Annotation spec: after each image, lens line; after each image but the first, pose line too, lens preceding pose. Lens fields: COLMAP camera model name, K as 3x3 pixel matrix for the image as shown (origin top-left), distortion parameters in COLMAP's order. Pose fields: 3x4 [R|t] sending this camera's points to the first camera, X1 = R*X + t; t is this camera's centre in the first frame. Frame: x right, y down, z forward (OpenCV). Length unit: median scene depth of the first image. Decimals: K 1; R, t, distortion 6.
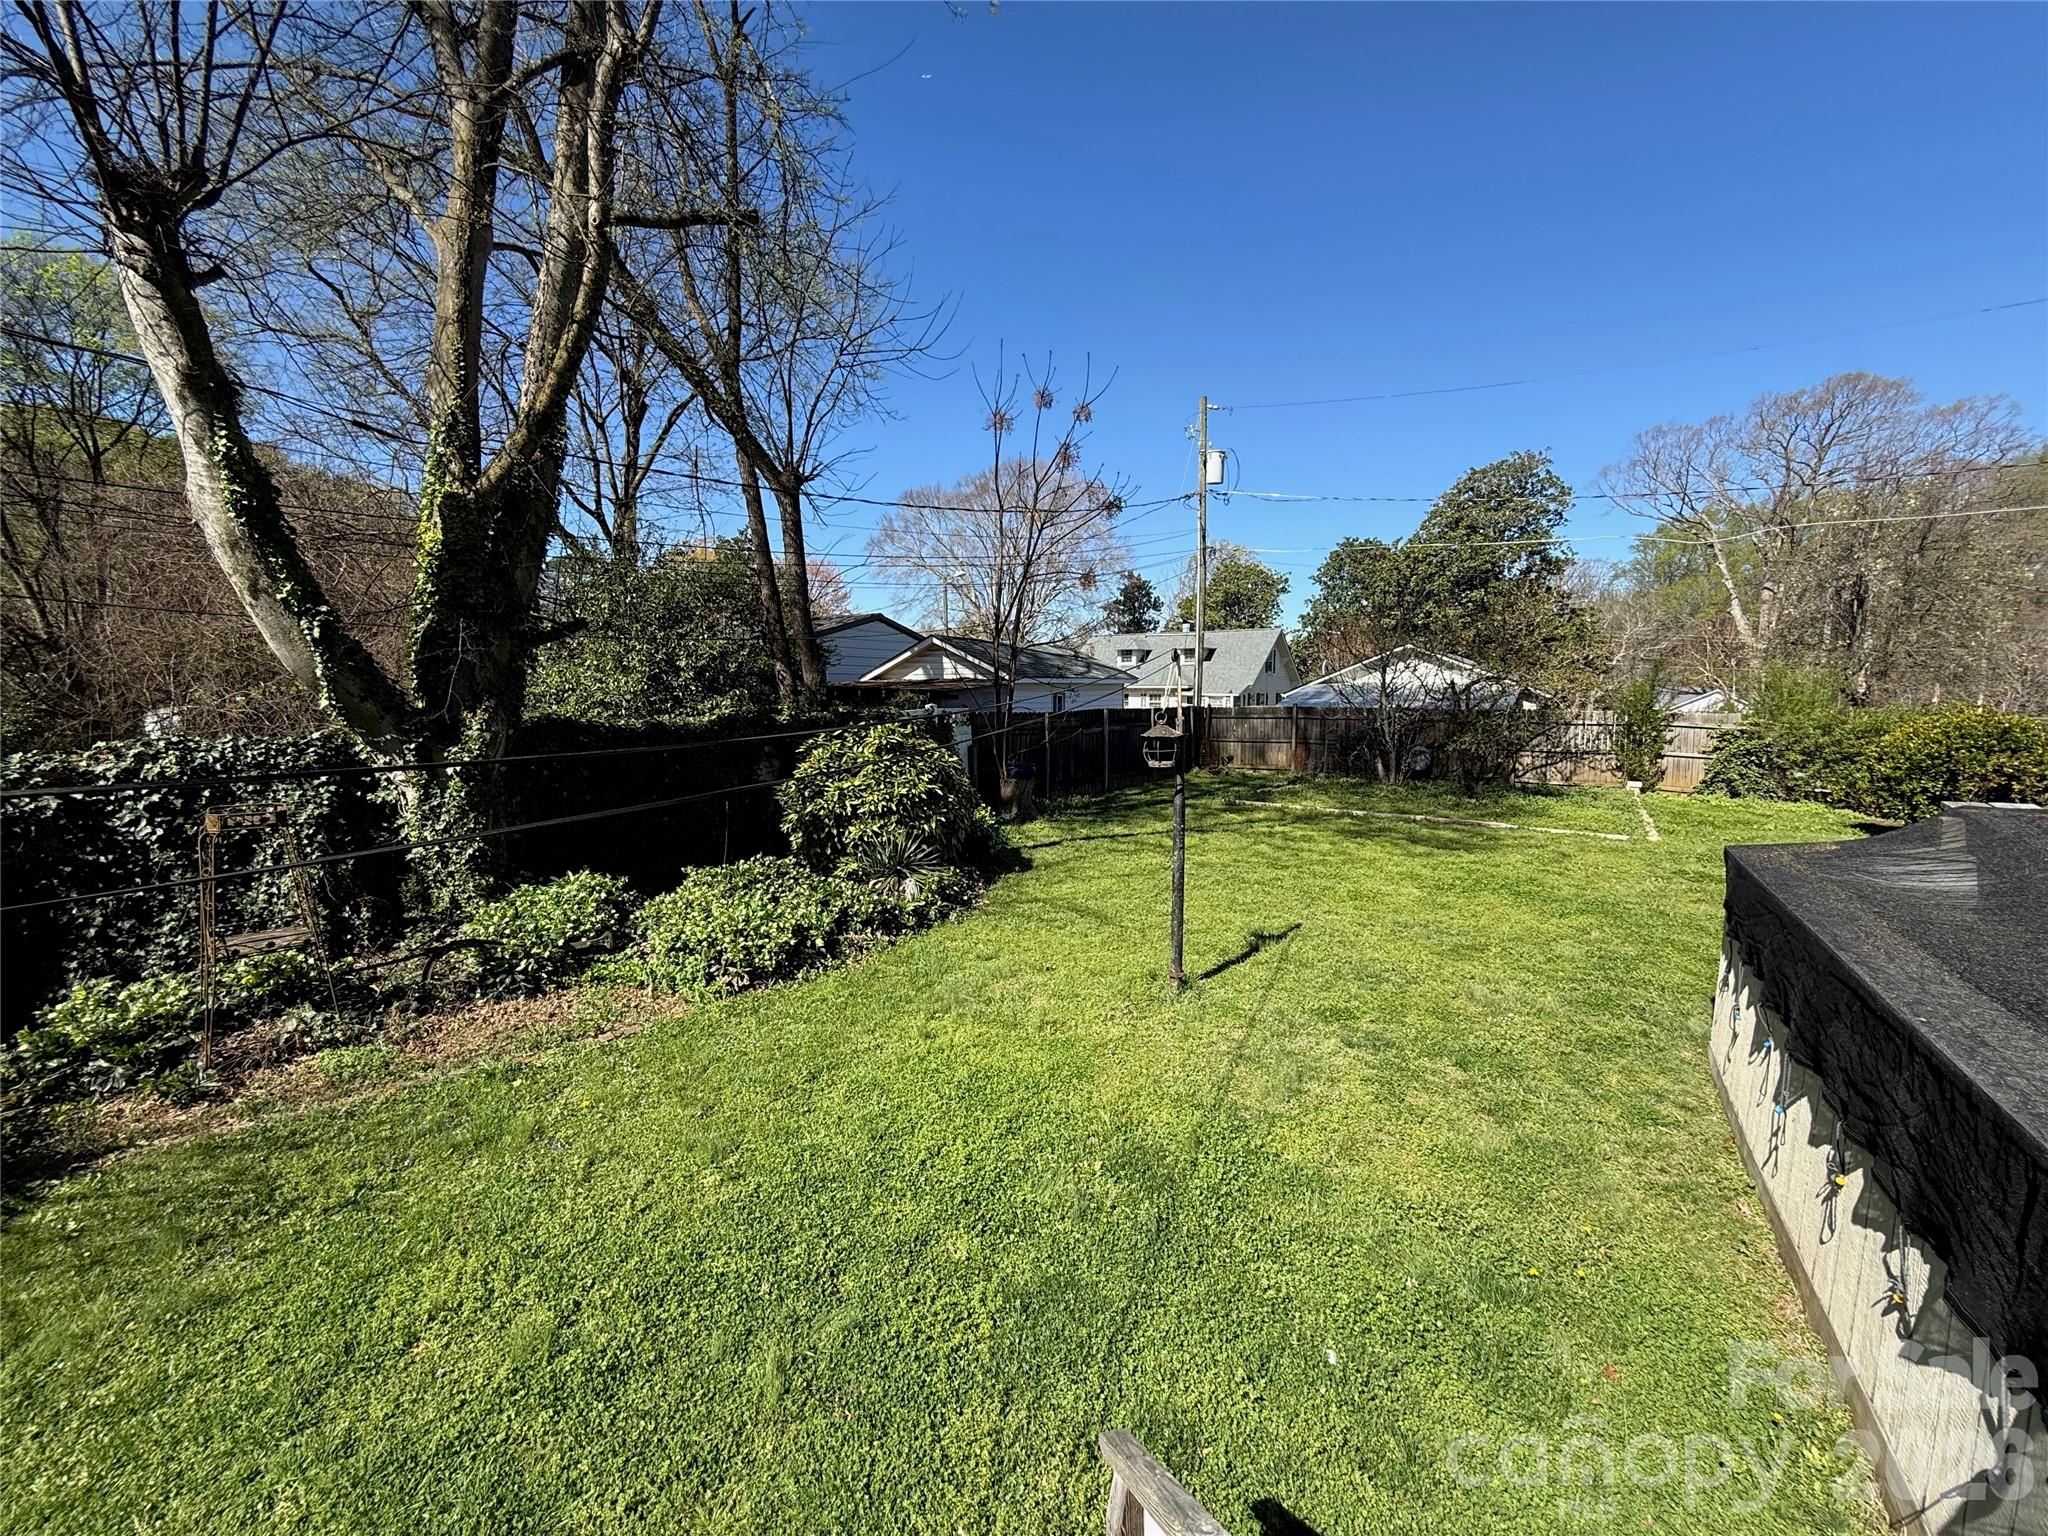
lens RADIAL K [[820.8, 0, 1022.4], [0, 820.8, 773.8], [0, 0, 1]] dist [0.002694, 0.000050]
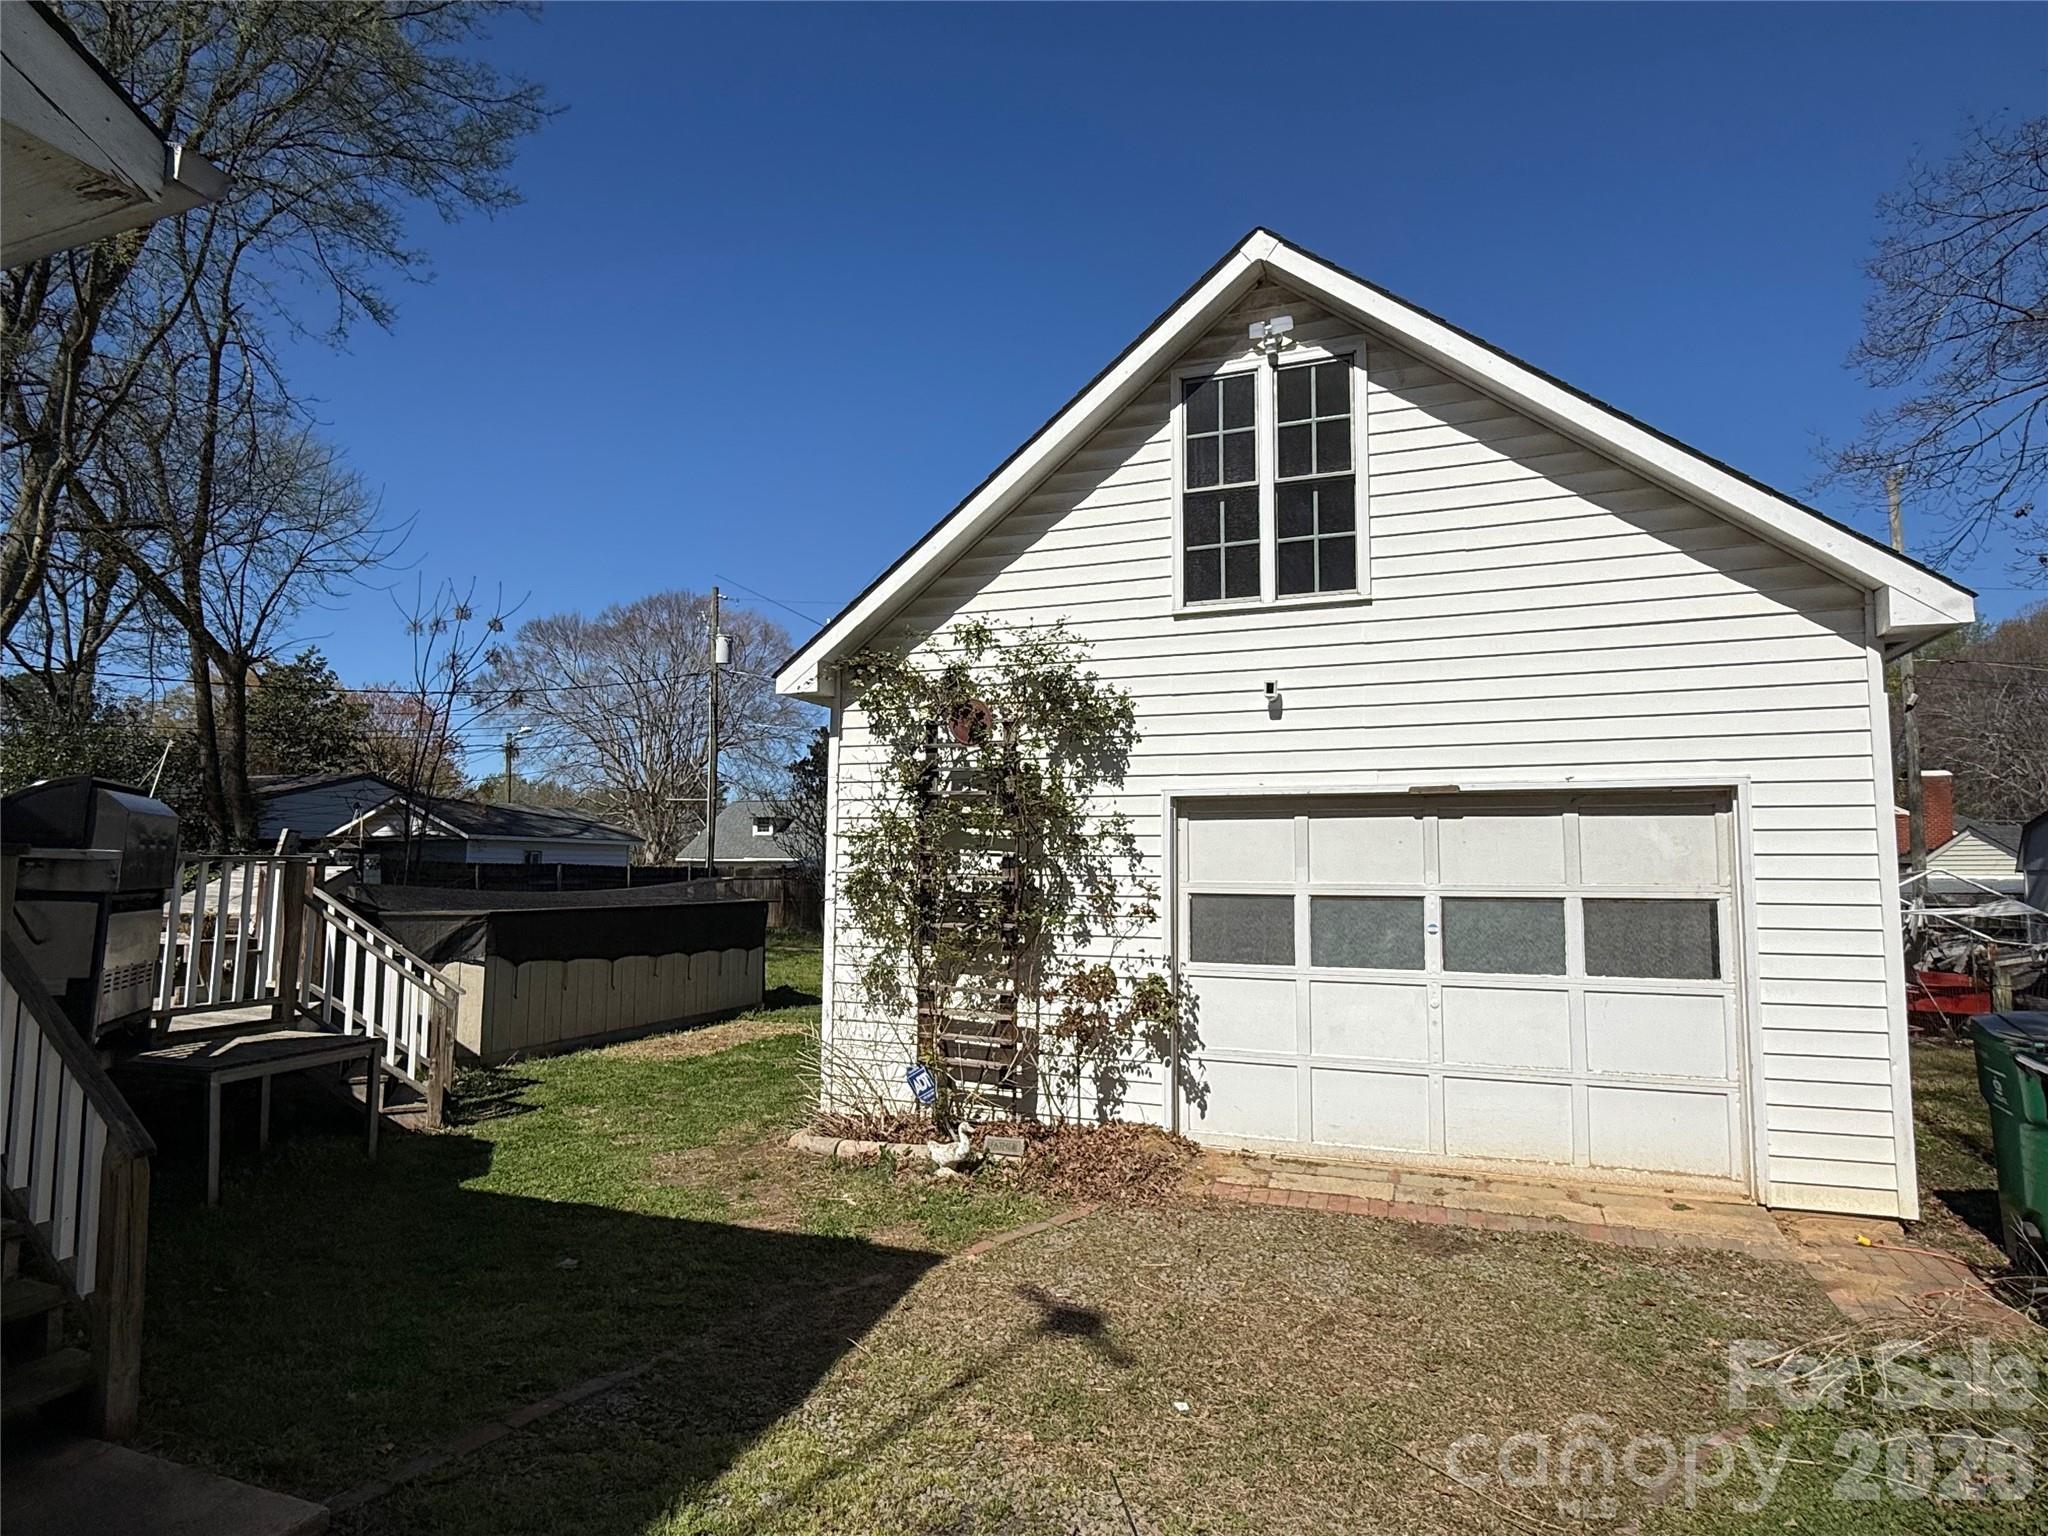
lens RADIAL K [[1120.3, 0, 1023.4], [0, 1120.3, 769.6], [0, 0, 1]] dist [0.001449, 0.000429]
pose [[0.973218, 0.024652, 0.228557, 0.336092], [0.020442, 0.981014, -0.192855, 0.092920], [-0.228972, 0.192362, 0.954237, -0.564581]]
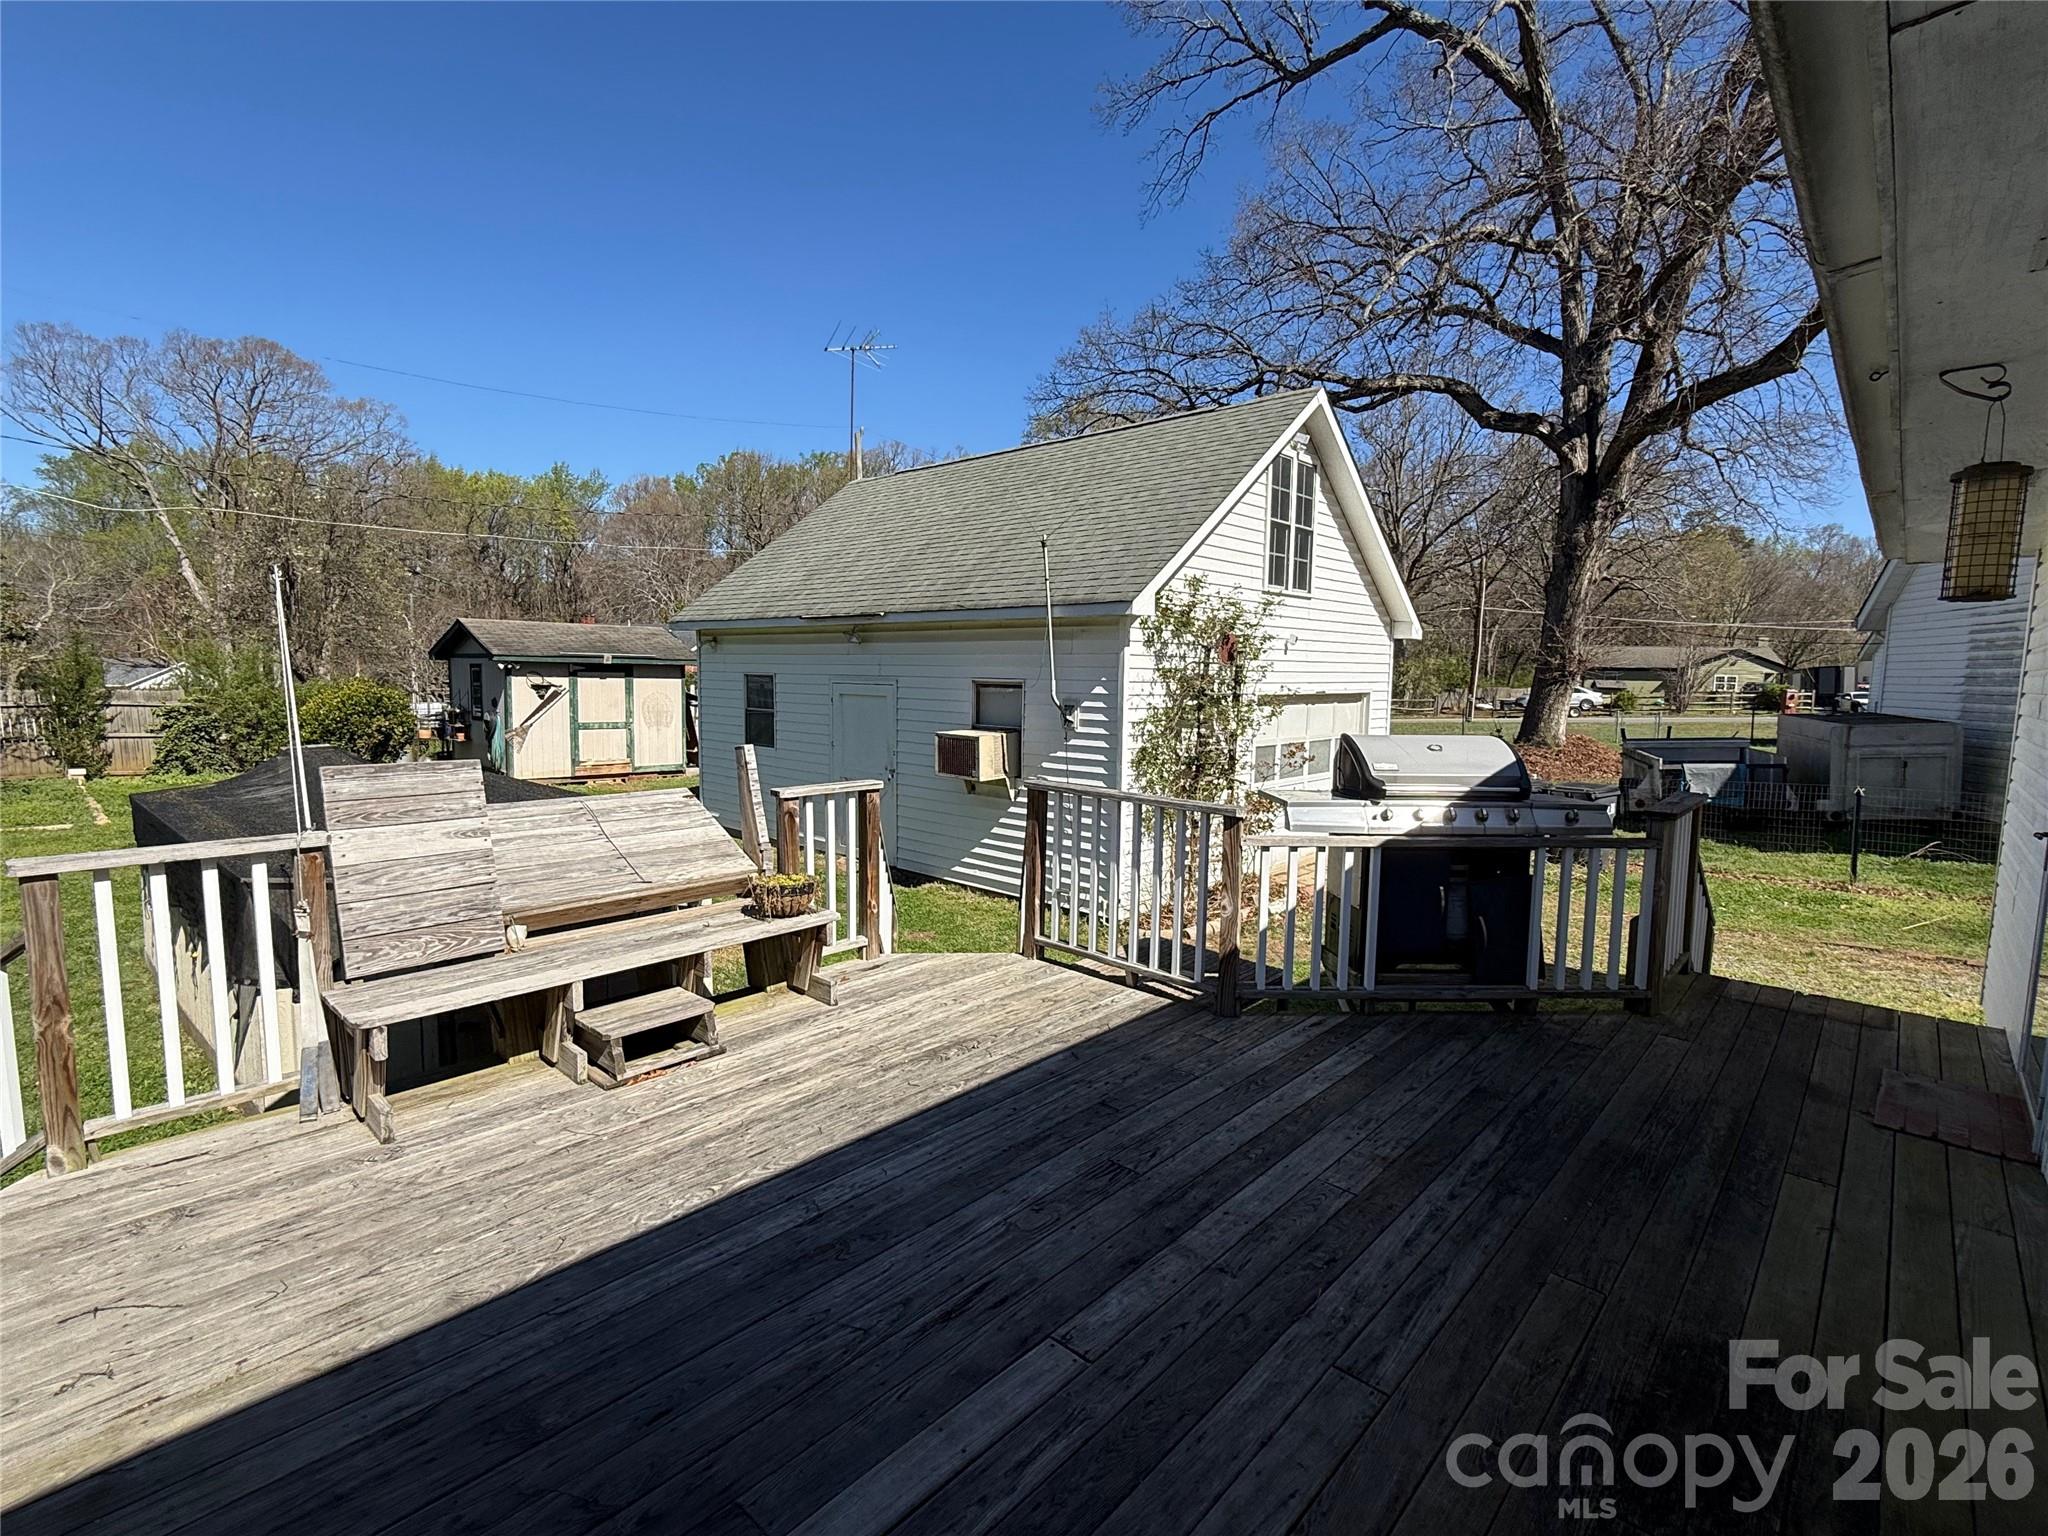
lens RADIAL K [[958.0, 0, 1020.5], [0, 958.0, 767.4], [0, 0, 1]] dist [-0.000190, 0.000018]
pose [[0.157580, -0.098053, 0.982626, -0.112050], [0.090915, 0.992273, 0.084435, 0.013478], [-0.983312, 0.076030, 0.165277, -0.175475]]
